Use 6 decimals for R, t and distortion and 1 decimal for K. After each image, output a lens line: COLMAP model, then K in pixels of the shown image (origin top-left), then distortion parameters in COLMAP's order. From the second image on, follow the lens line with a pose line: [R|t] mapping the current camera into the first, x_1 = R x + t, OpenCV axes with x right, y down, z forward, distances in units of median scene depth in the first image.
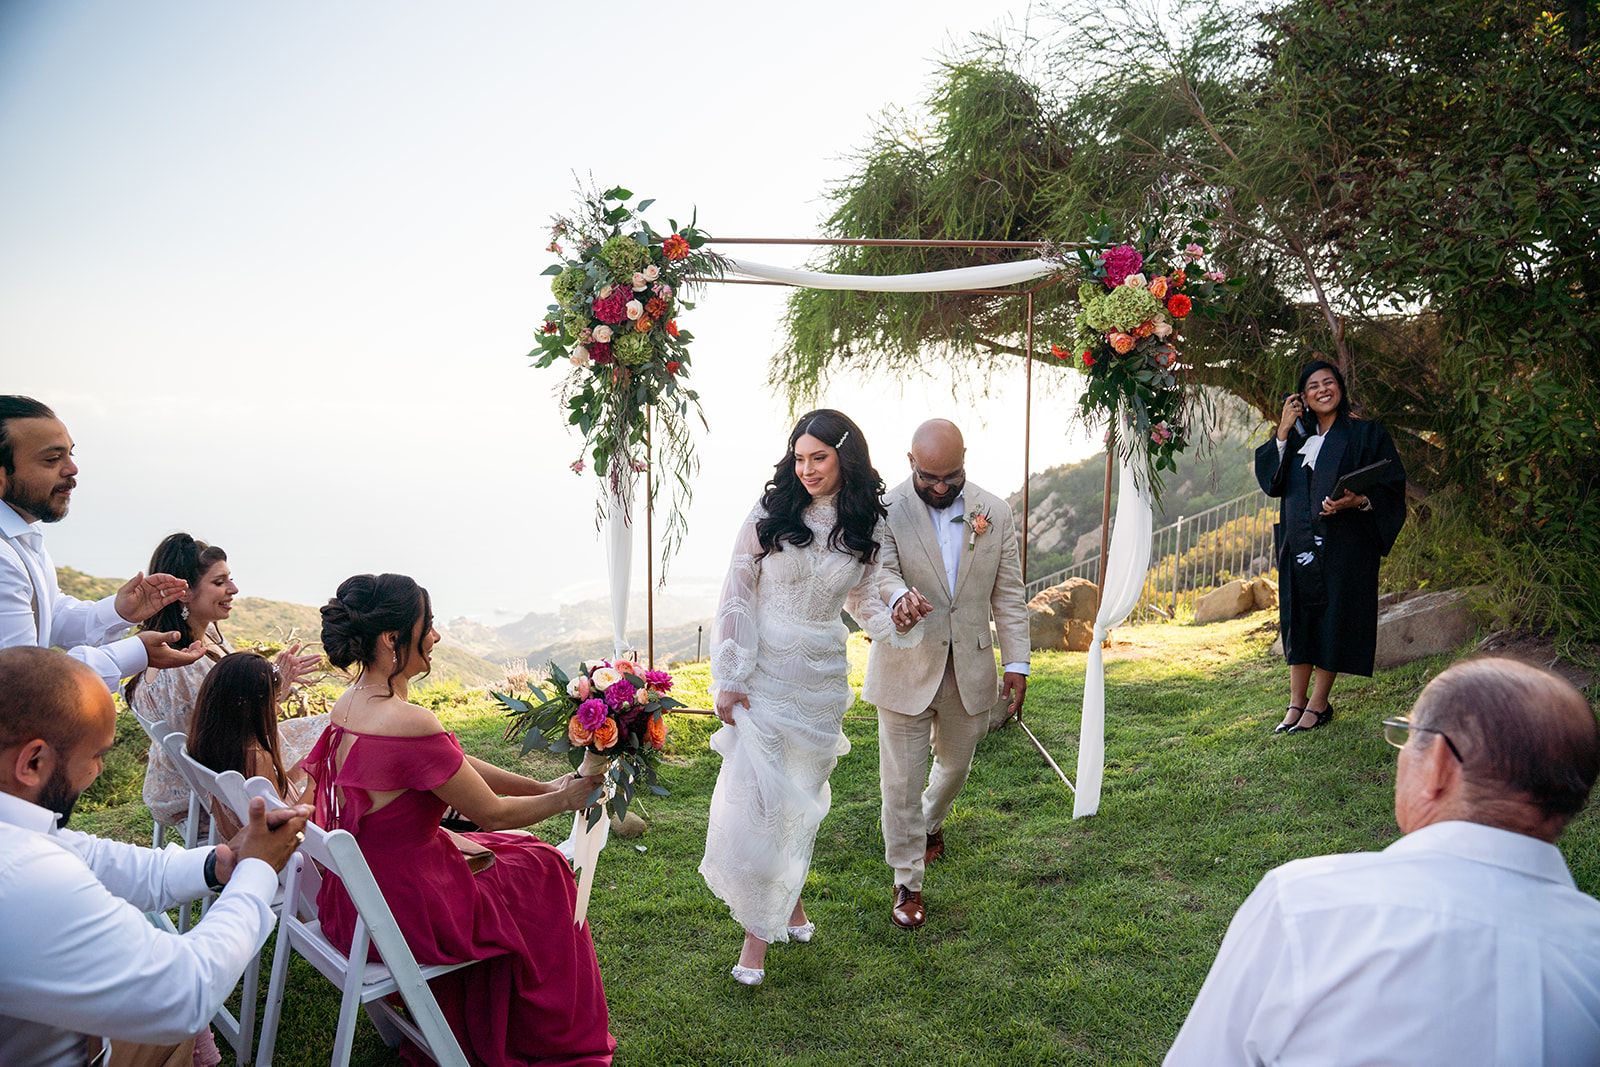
lens RADIAL K [[1179.3, 0, 773.1], [0, 1179.3, 560.8], [0, 0, 1]] dist [-0.132641, 0.002252]
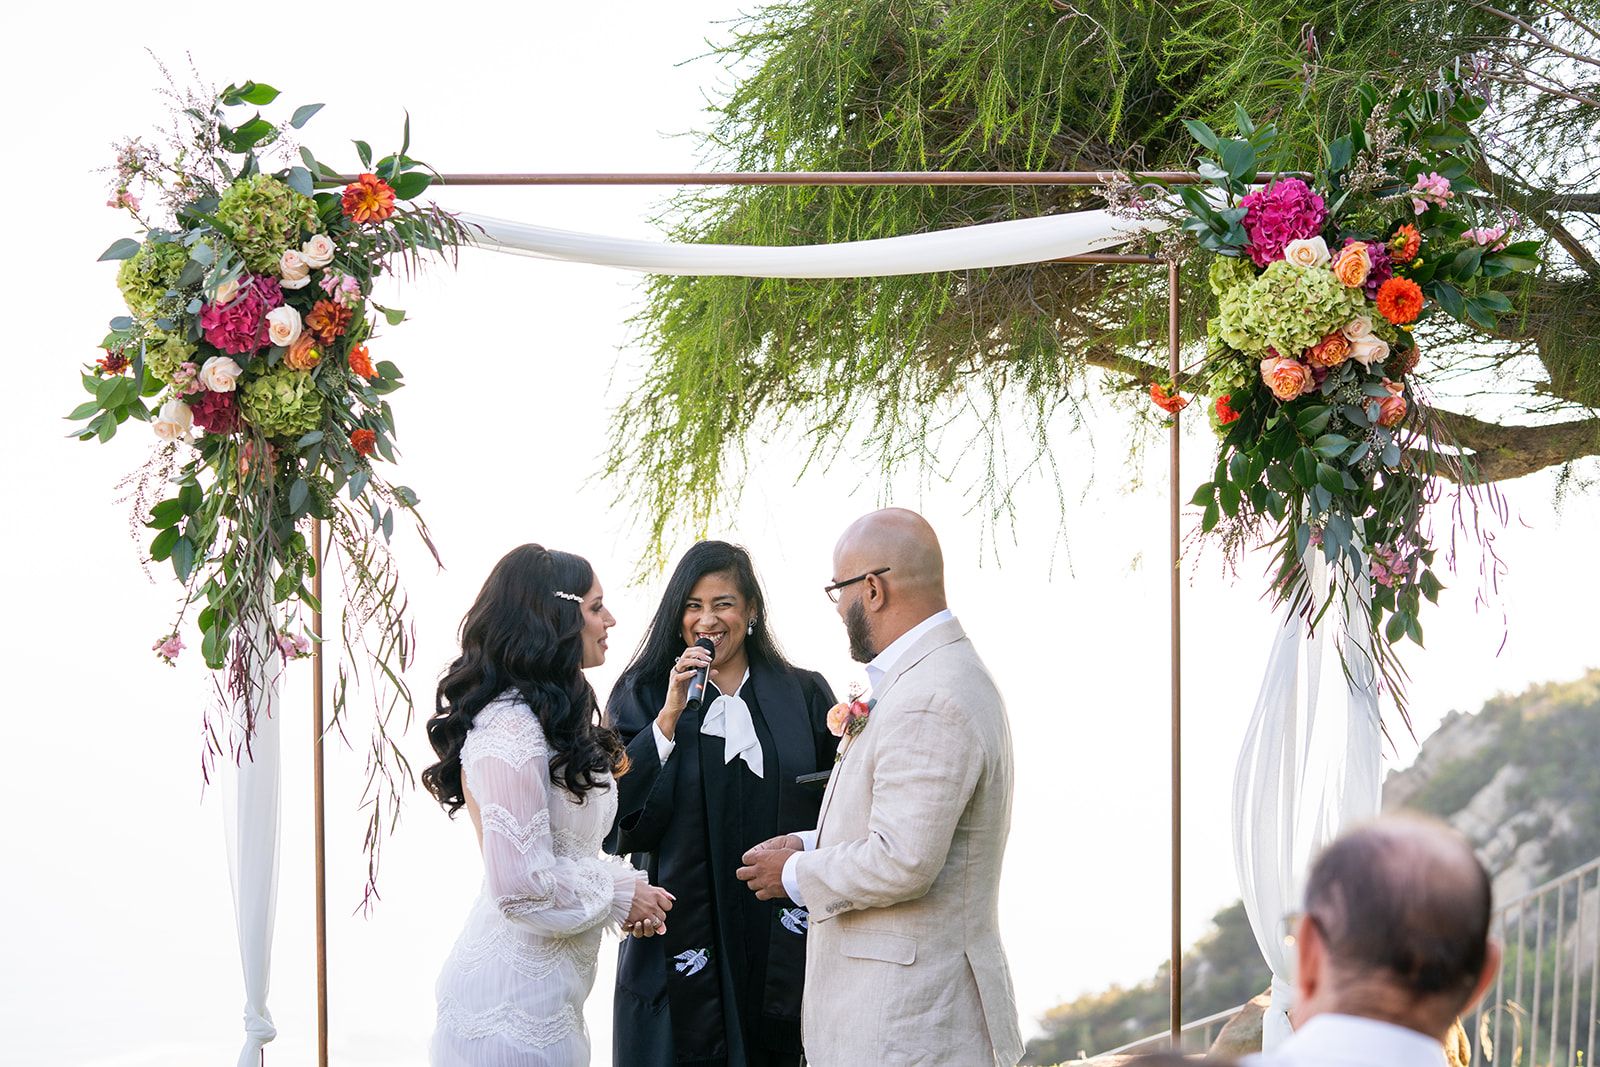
lens RADIAL K [[3652.6, 0, 800.0], [0, 3652.6, 533.5], [0, 0, 1]] dist [-0.325034, -0.004975]
pose [[0.999696, -0.009839, 0.022587, 0.061366], [0.012691, 0.991457, -0.129814, 0.071107], [-0.021117, 0.130061, 0.991281, -0.492233]]
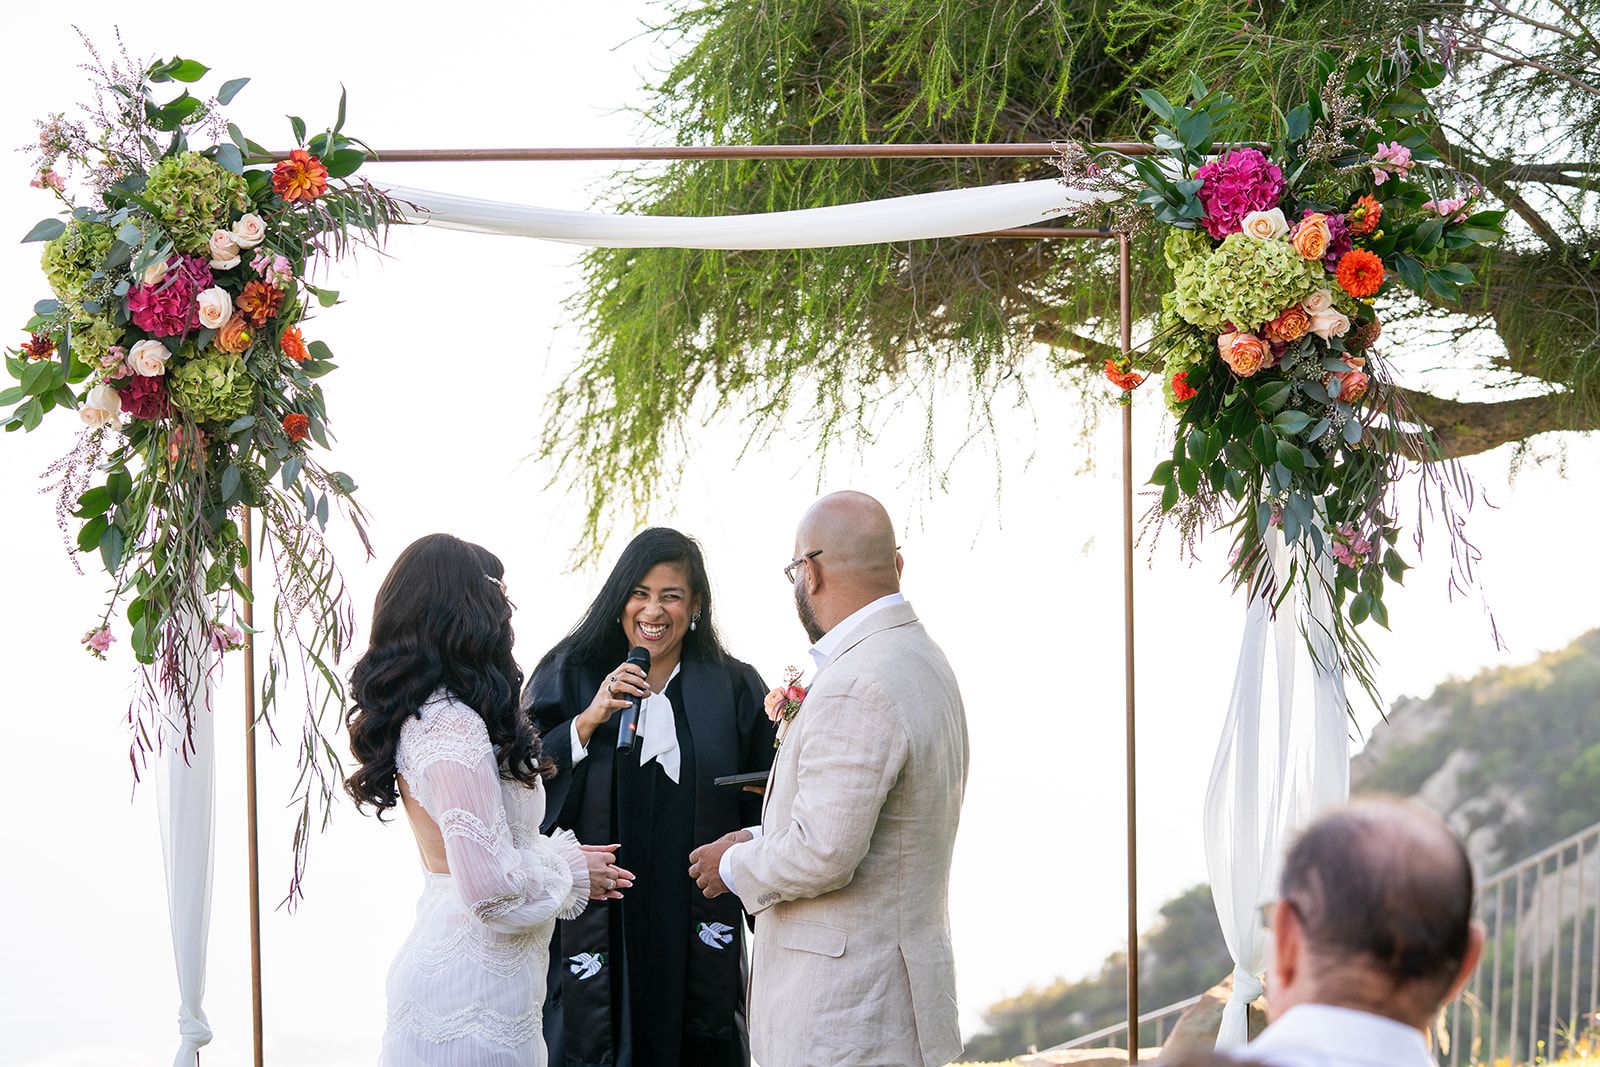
lens RADIAL K [[3652.6, 0, 800.0], [0, 3652.6, 533.5], [0, 0, 1]] dist [-0.325034, -0.004975]
pose [[0.998933, -0.018260, 0.042420, 0.054625], [0.023464, 0.991800, -0.125623, 0.066617], [-0.039778, 0.126485, 0.991171, -0.450797]]
